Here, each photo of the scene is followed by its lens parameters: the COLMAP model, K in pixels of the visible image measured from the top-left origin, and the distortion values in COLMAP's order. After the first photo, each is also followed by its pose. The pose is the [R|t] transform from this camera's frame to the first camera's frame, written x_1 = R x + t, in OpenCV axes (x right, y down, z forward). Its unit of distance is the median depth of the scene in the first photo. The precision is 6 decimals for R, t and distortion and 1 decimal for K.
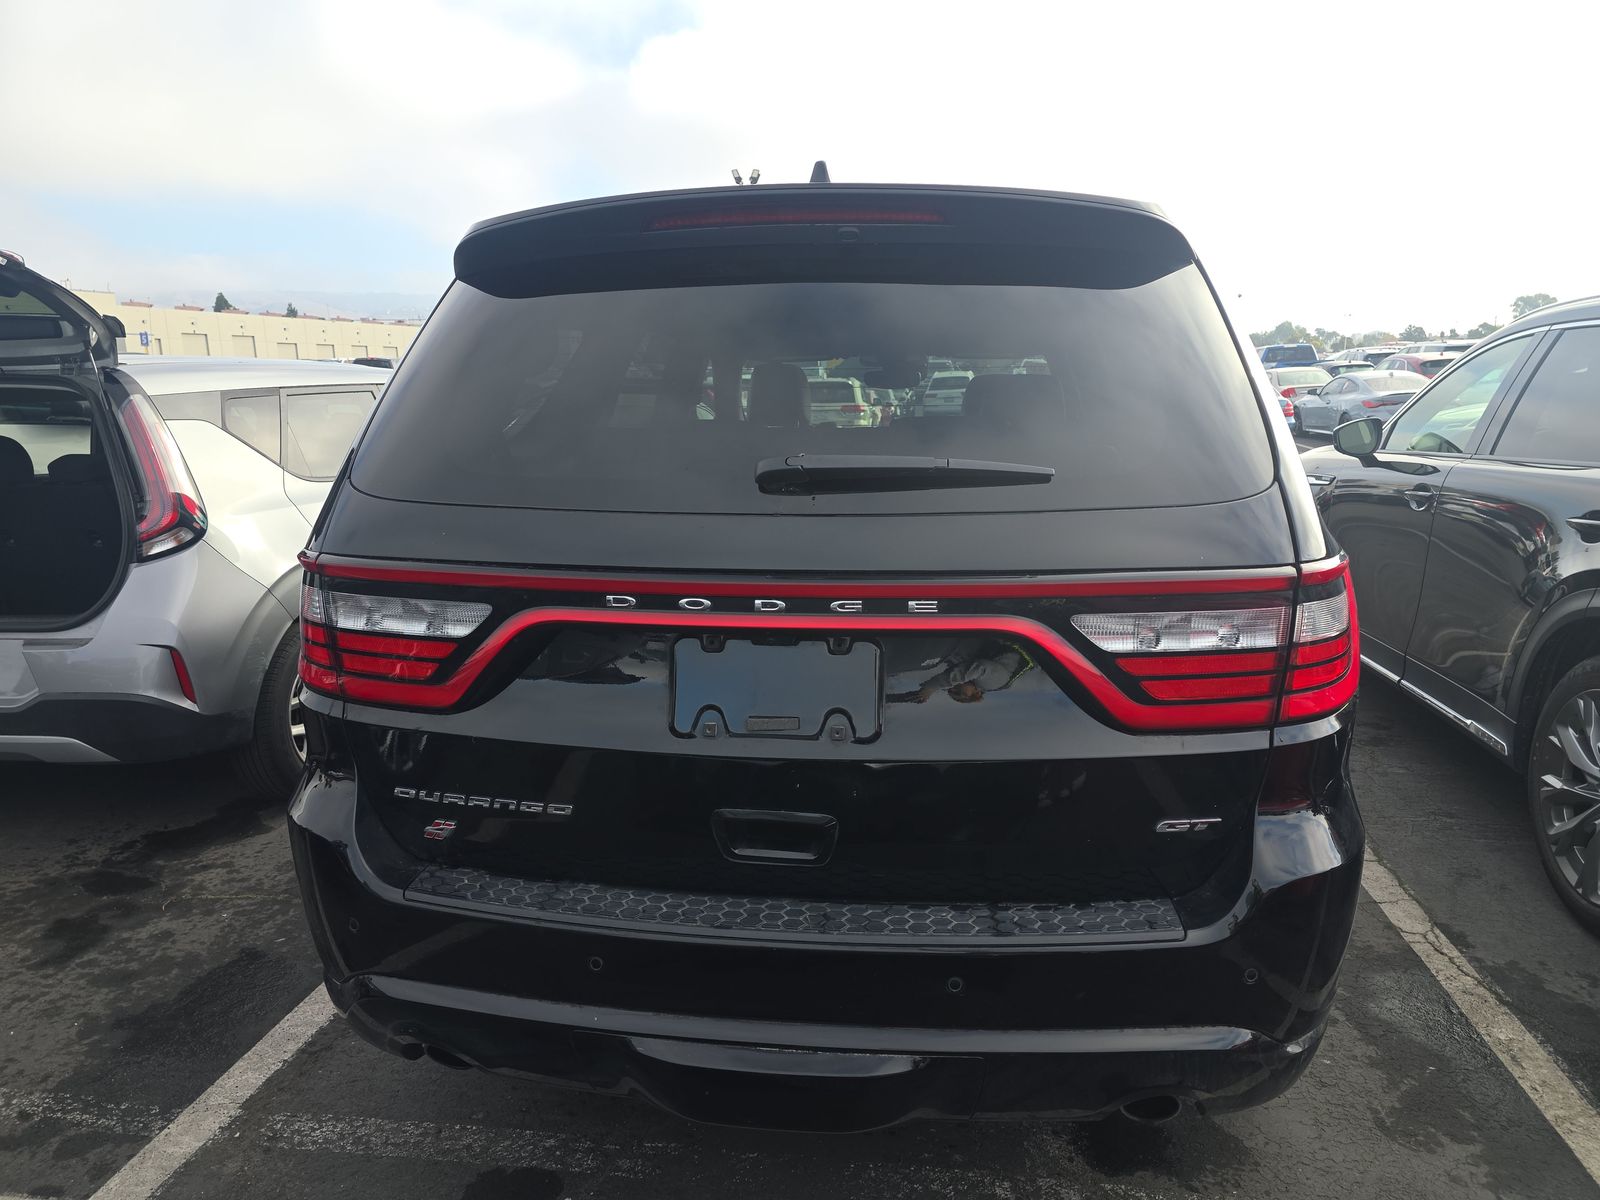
lens RADIAL K [[1047.8, 0, 800.0], [0, 1047.8, 600.0], [0, 0, 1]] dist [0.082078, -0.065772]
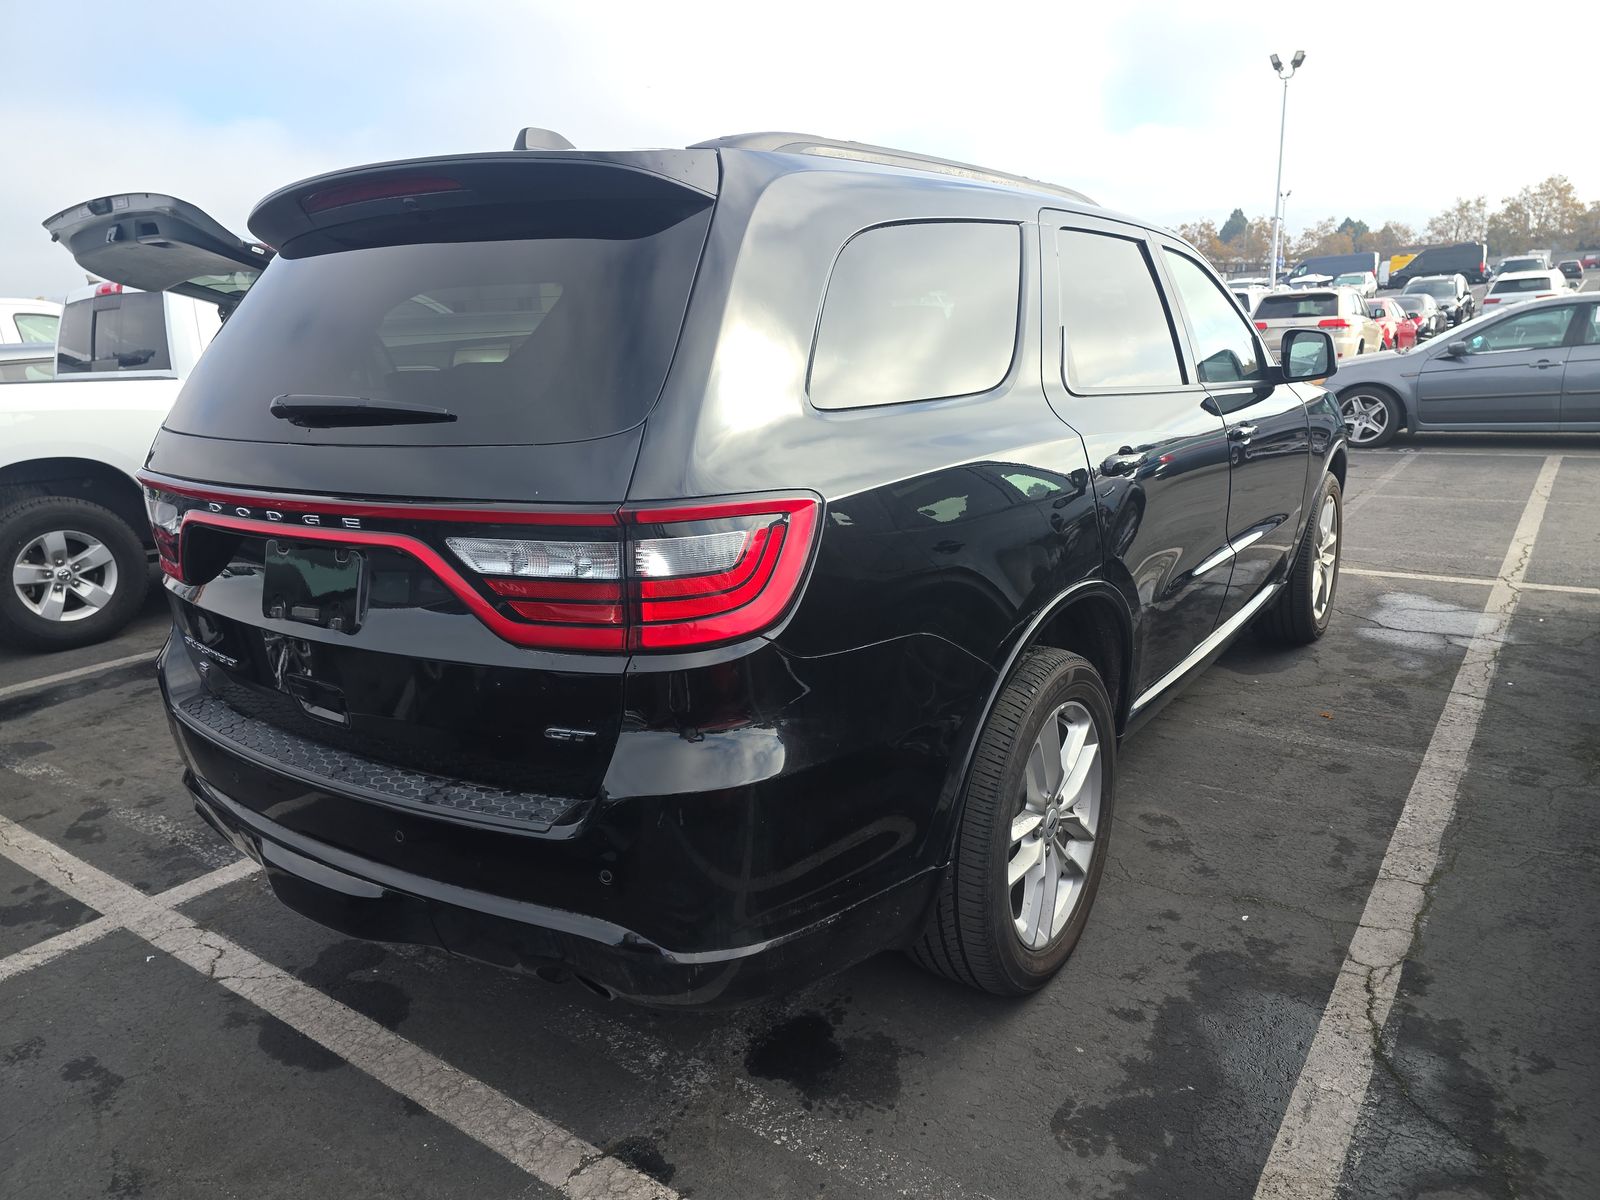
lens RADIAL K [[1071.0, 0, 793.1], [0, 1071.0, 593.8], [0, 0, 1]] dist [0.018221, -0.002037]
pose [[0.888484, 0.083800, -0.451192, 1.069710], [-0.056182, 0.995653, 0.074290, -0.030787], [0.455456, -0.040657, 0.889330, 0.118954]]
